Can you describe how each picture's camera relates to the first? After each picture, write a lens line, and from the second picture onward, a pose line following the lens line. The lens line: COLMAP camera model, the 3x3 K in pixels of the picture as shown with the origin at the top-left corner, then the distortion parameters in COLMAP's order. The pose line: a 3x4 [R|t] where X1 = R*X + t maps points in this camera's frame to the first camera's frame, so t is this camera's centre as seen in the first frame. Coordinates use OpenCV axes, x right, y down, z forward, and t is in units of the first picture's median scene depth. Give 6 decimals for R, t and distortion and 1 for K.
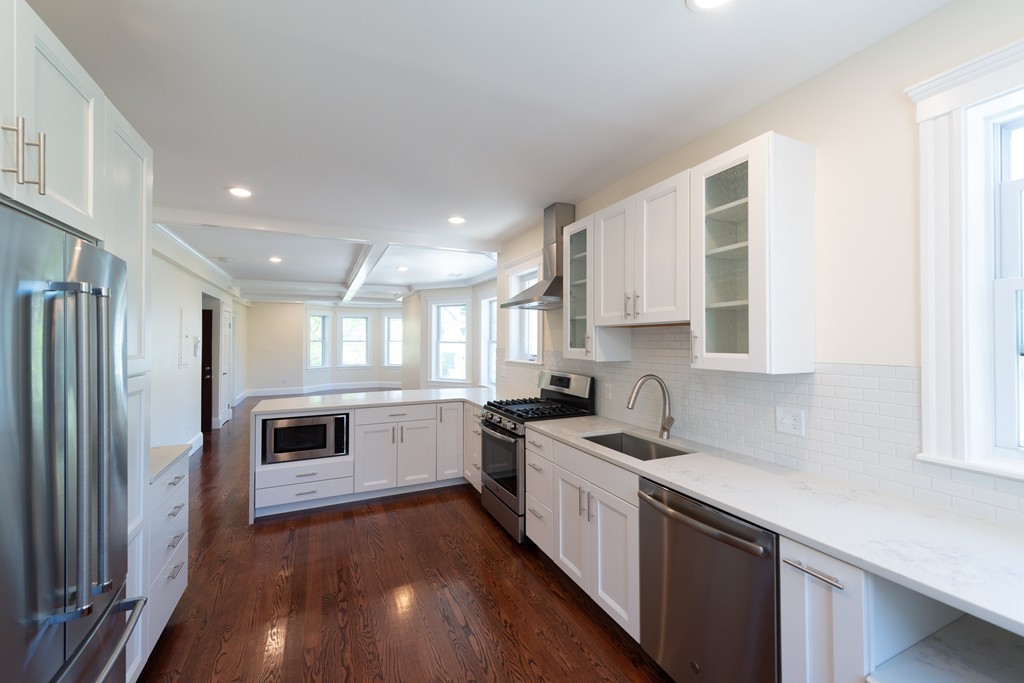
lens RADIAL K [[424.1, 0, 515.0], [0, 424.1, 339.1], [0, 0, 1]] dist [0.003722, -0.000013]
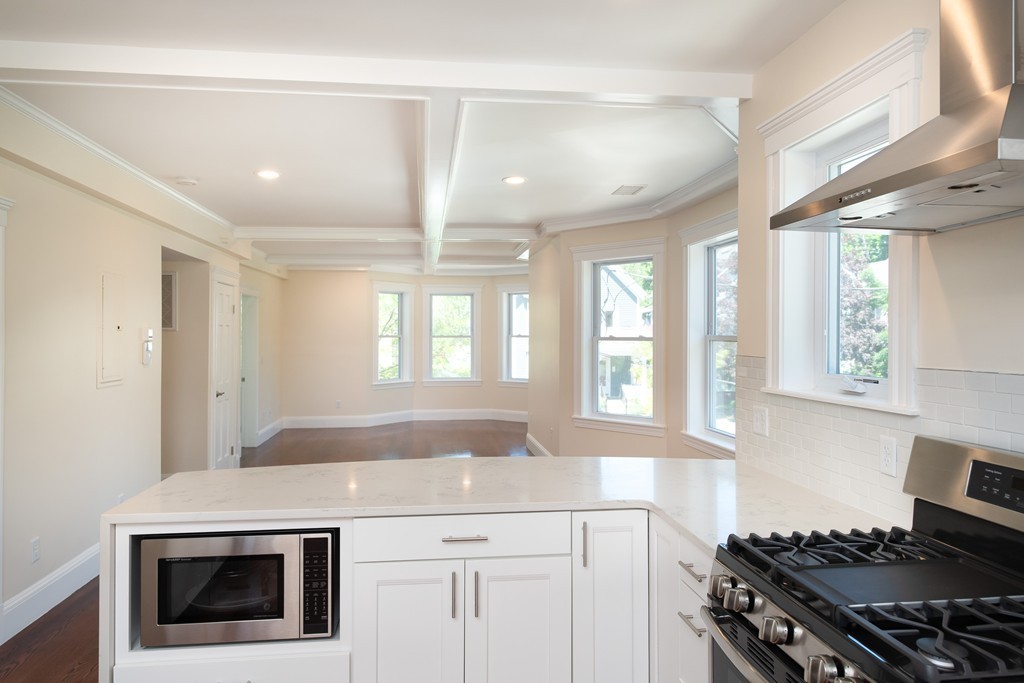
lens RADIAL K [[699.0, 0, 506.8], [0, 699.0, 334.1], [0, 0, 1]] dist [0.006138, -0.000383]
pose [[0.949219, -0.001533, -0.314611, -0.028159], [0.002279, 0.999995, 0.002002, 0.000667], [0.314607, -0.002617, 0.949219, 0.232648]]
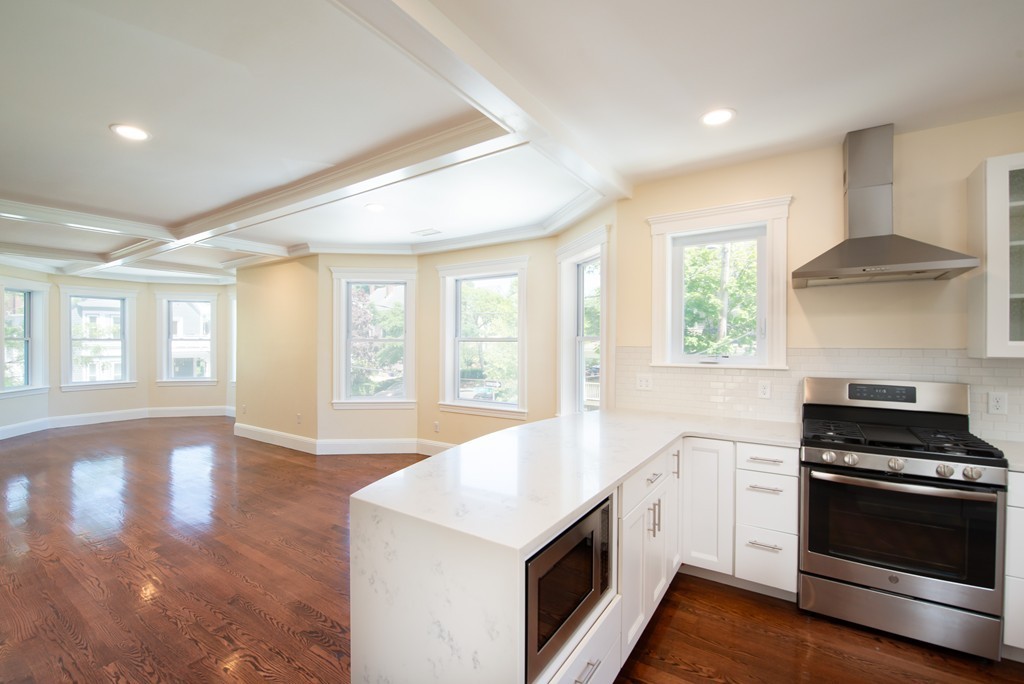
lens RADIAL K [[453.7, 0, 509.0], [0, 453.7, 346.6], [0, 0, 1]] dist [-0.014102, -0.000112]
pose [[0.849362, -0.004180, 0.527794, -0.369415], [-0.002597, 0.999923, 0.012099, 0.009642], [-0.527804, -0.011647, 0.849286, 0.337344]]
